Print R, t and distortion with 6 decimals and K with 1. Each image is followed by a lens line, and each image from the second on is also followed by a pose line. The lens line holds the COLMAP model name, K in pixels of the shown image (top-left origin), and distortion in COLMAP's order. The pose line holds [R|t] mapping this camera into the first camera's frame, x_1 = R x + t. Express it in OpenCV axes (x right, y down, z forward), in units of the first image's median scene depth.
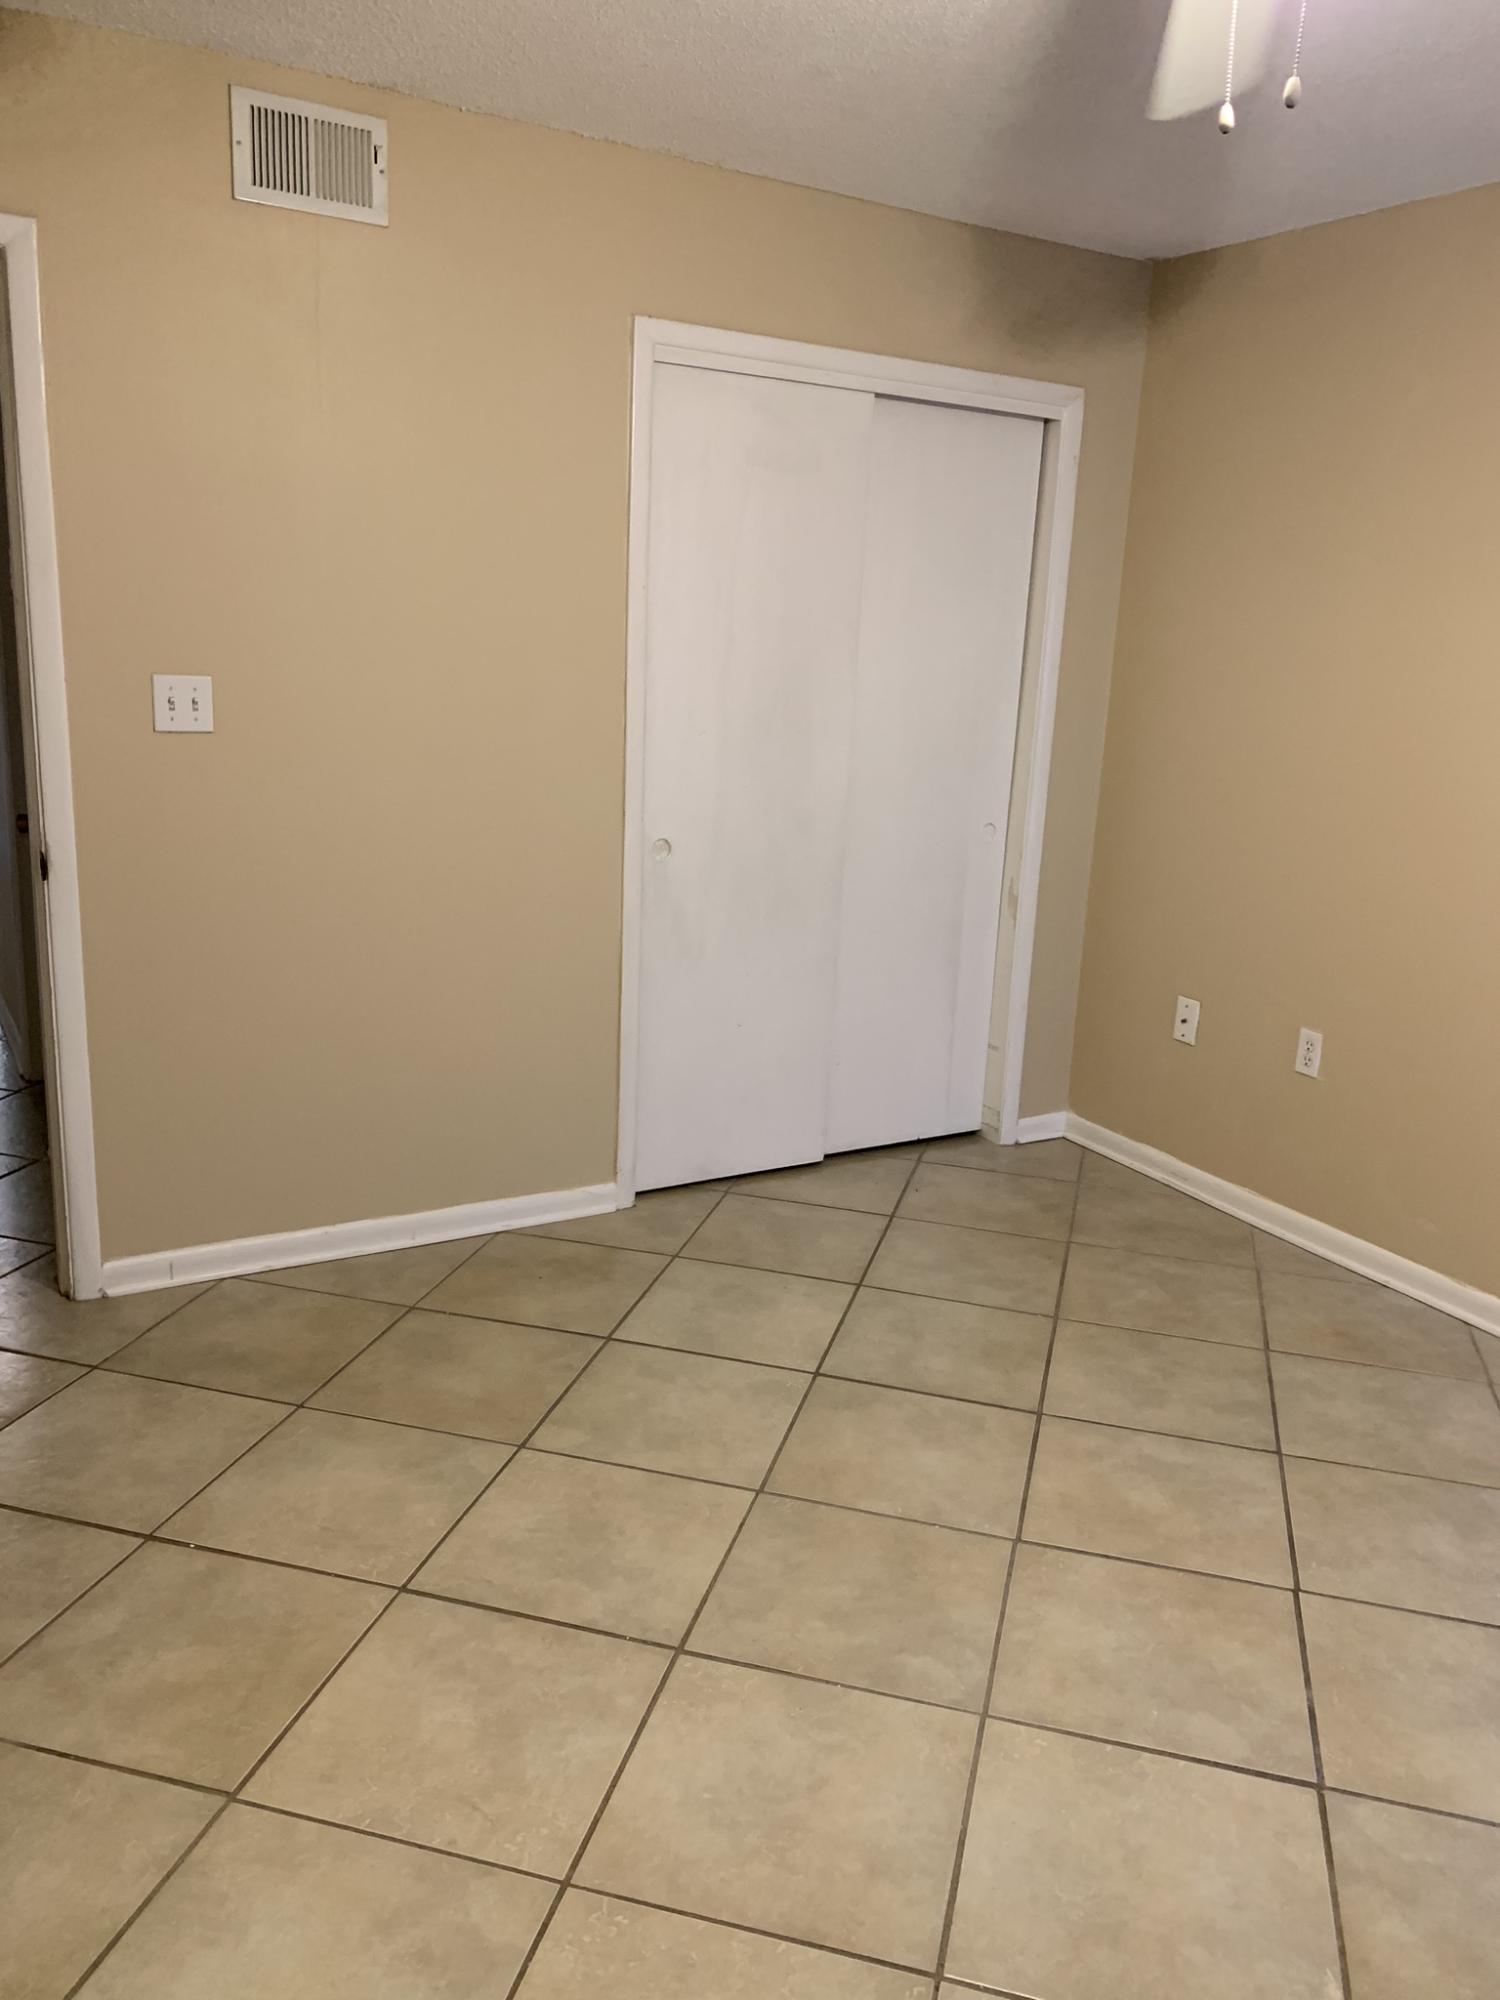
lens RADIAL K [[1537.2, 0, 750.0], [0, 1537.2, 1000.0], [0, 0, 1]] dist [0.034361, -0.001651]
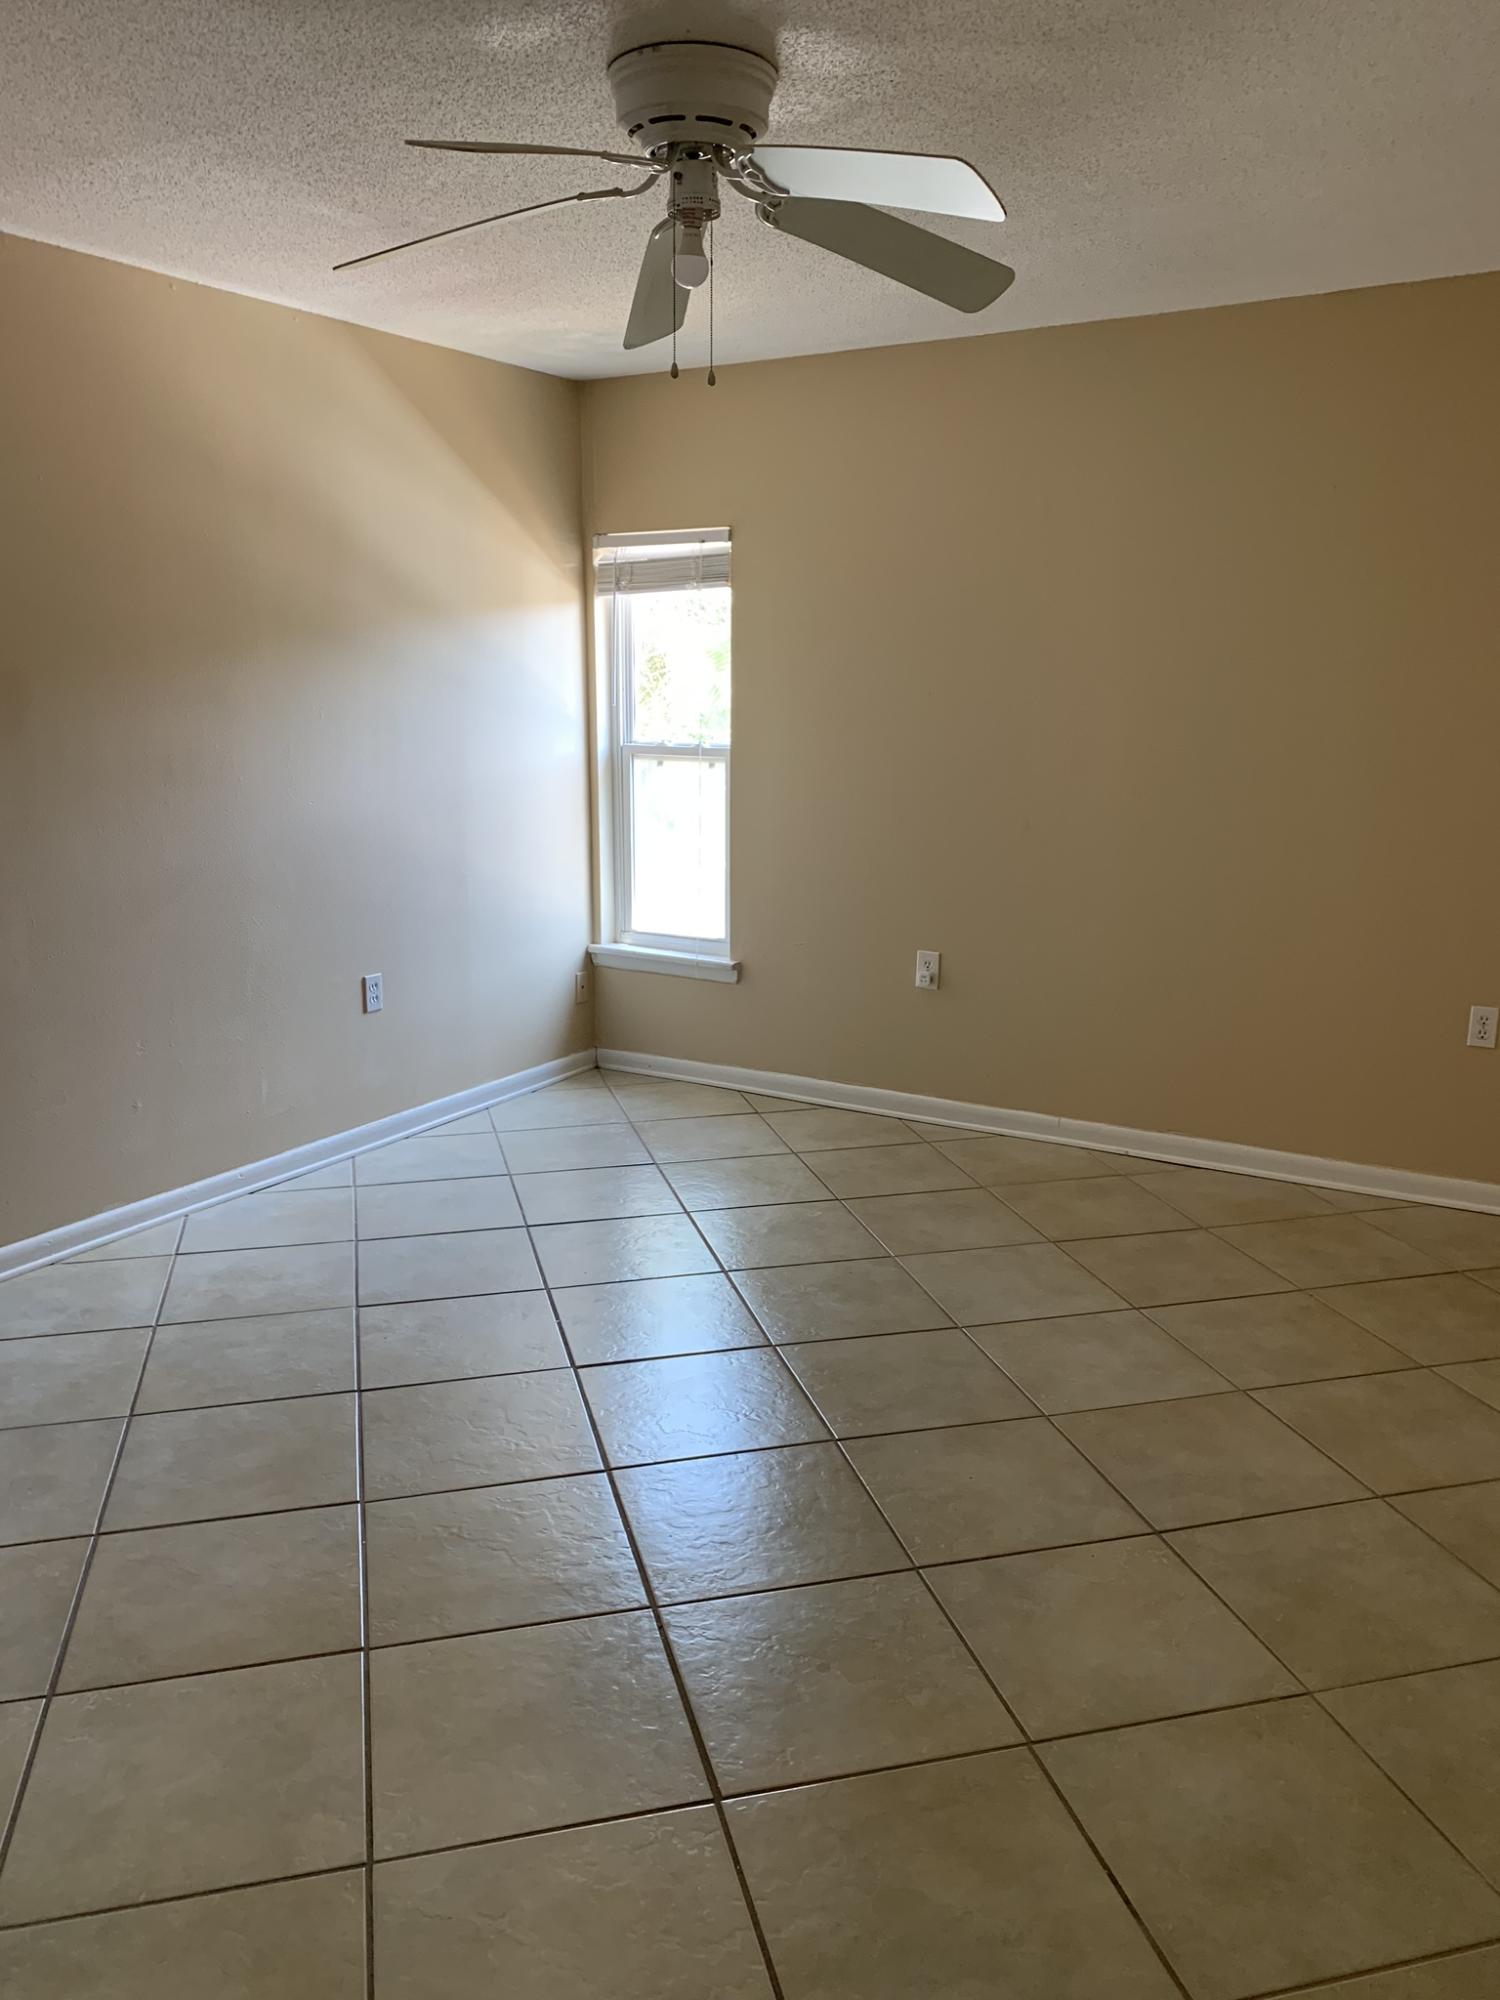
lens RADIAL K [[1537.2, 0, 750.0], [0, 1537.2, 1000.0], [0, 0, 1]] dist [0.034361, -0.001651]
pose [[-0.492788, -0.208636, 0.844767, -0.979912], [0.186663, 0.922882, 0.336817, -0.354514], [-0.849892, 0.323666, -0.415840, 1.353621]]
